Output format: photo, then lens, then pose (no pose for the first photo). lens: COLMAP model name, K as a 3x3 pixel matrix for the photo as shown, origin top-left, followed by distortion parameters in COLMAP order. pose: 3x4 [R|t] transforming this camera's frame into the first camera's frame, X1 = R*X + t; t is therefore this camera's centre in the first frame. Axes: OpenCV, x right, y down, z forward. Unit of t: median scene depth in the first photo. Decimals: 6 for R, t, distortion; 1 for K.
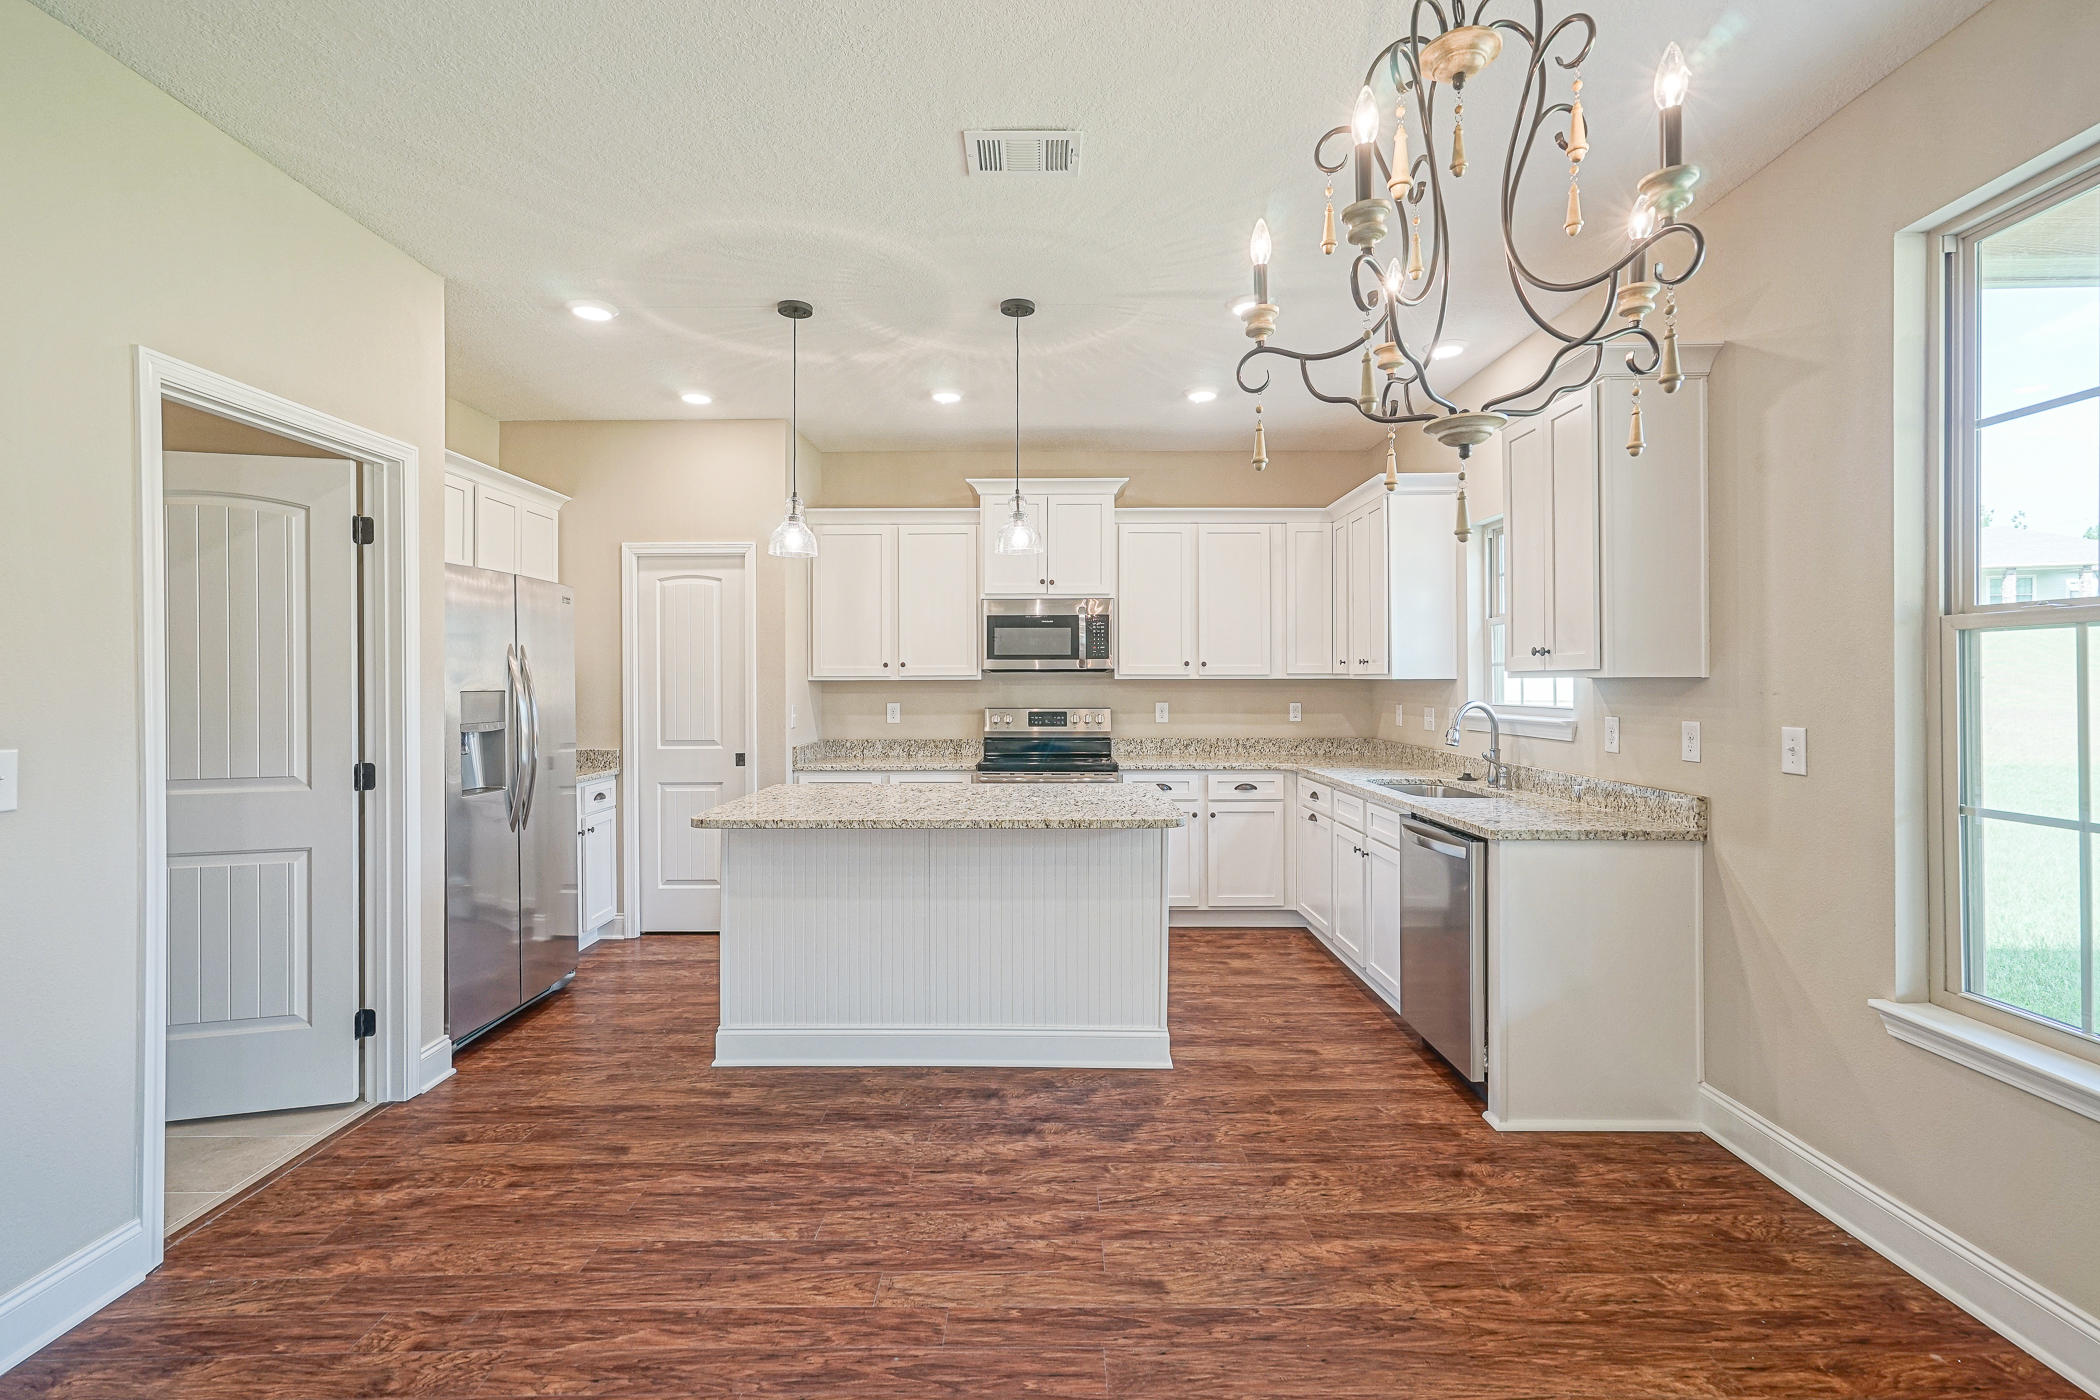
lens RADIAL K [[946.5, 0, 1045.6], [0, 946.5, 688.6], [0, 0, 1]] dist [0.000011, 0.008257]
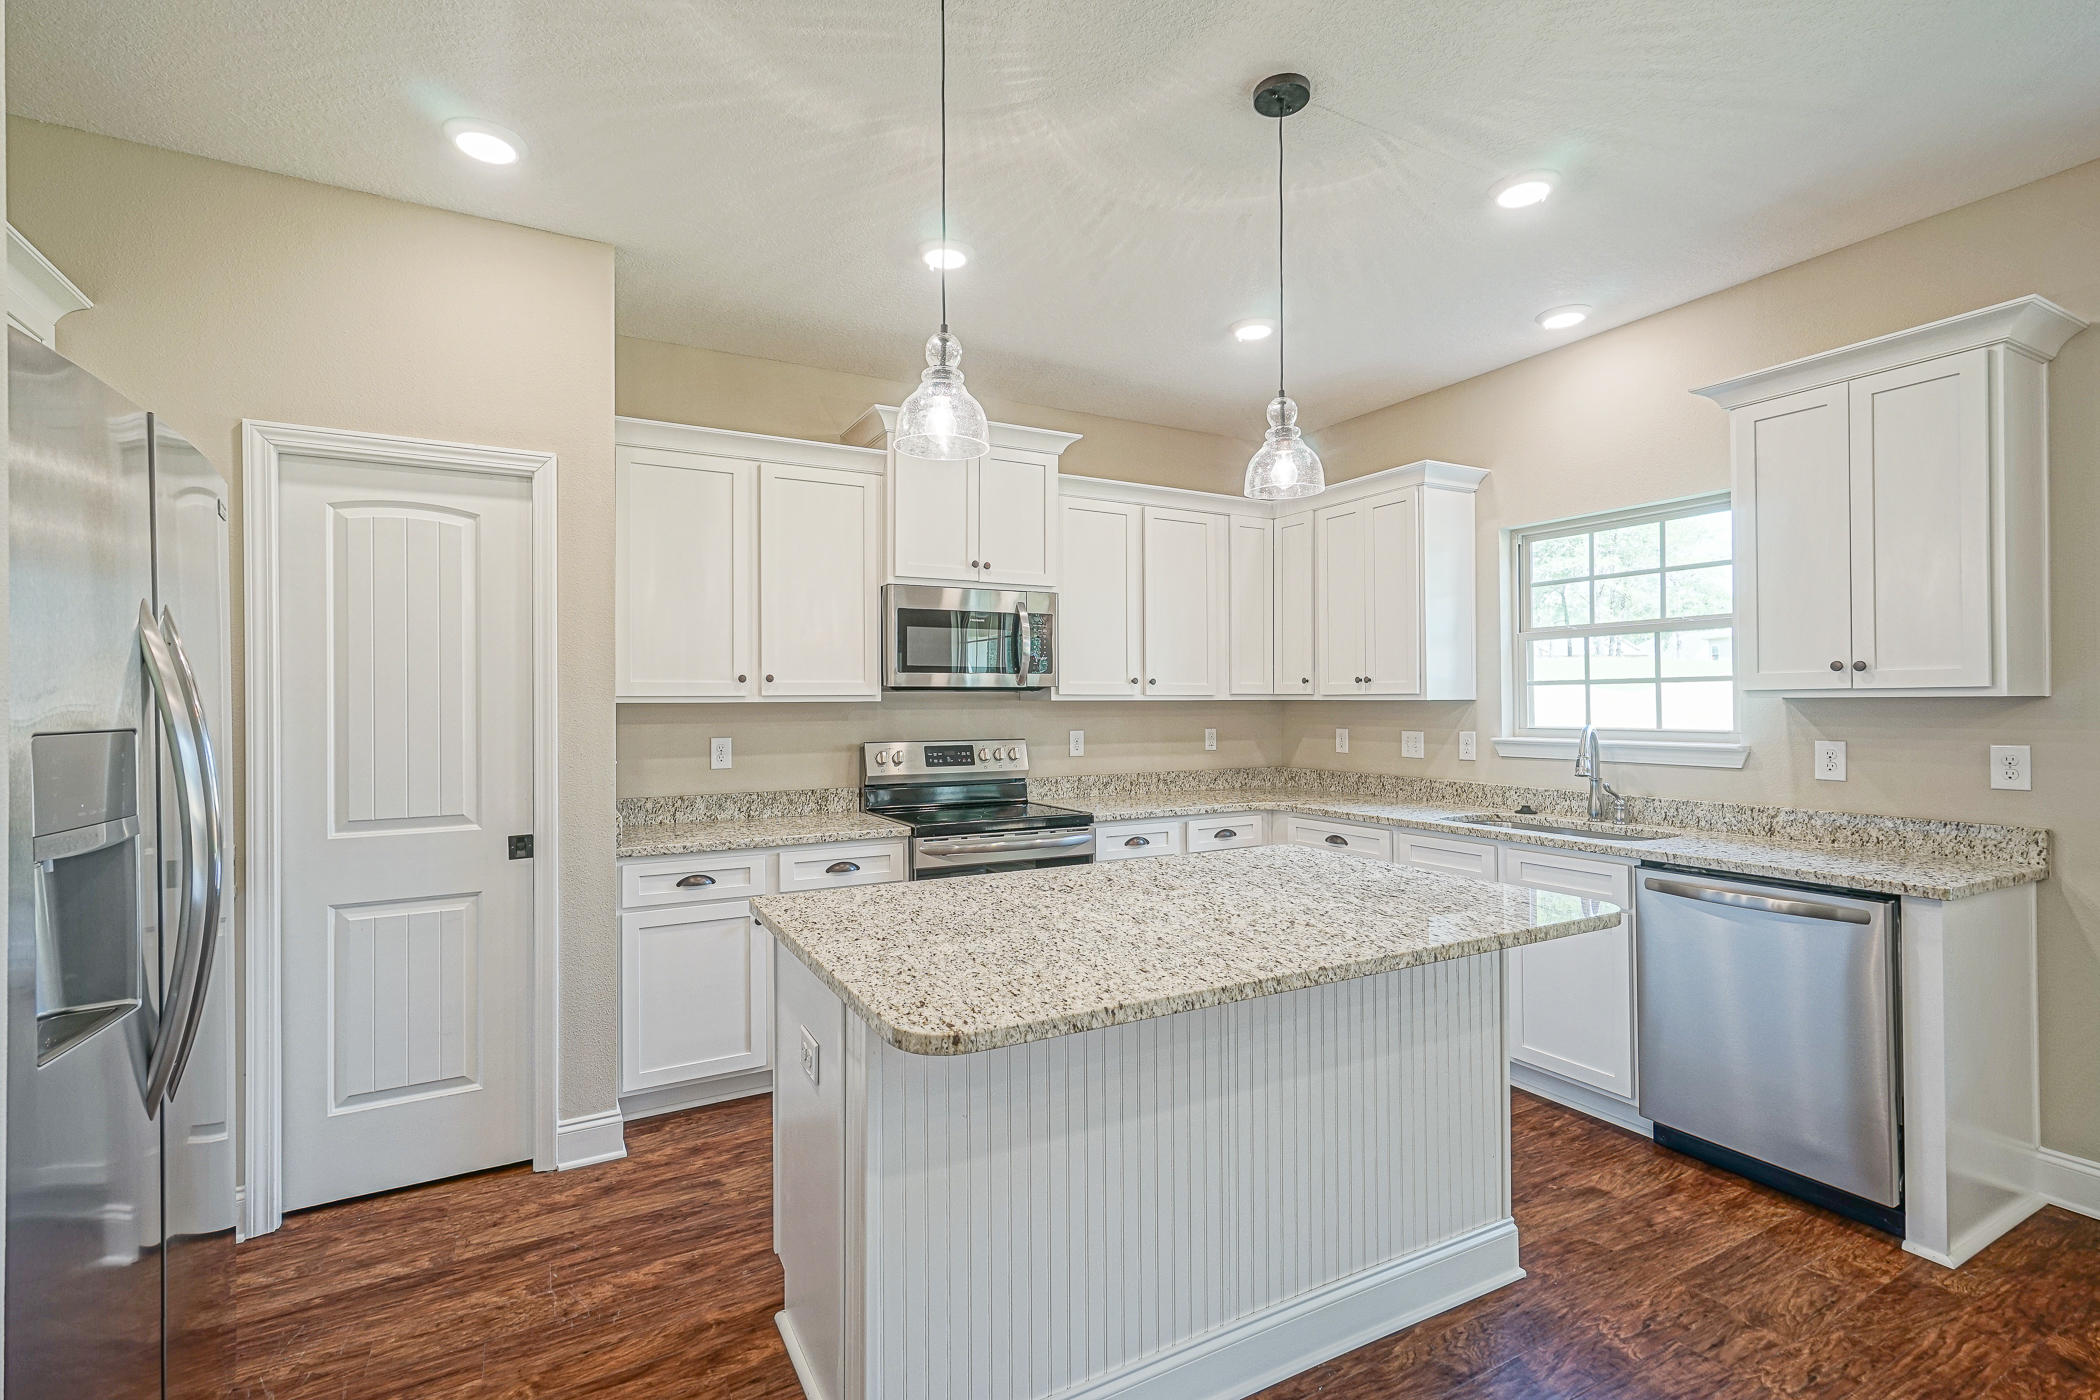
lens RADIAL K [[946.5, 0, 1052.3], [0, 946.5, 706.2], [0, 0, 1]] dist [0.000011, 0.008257]
pose [[0.875348, -0.002839, 0.483486, -0.296105], [0.006117, 0.999968, -0.005203, -0.001694], [-0.483455, 0.007512, 0.875337, 0.346649]]
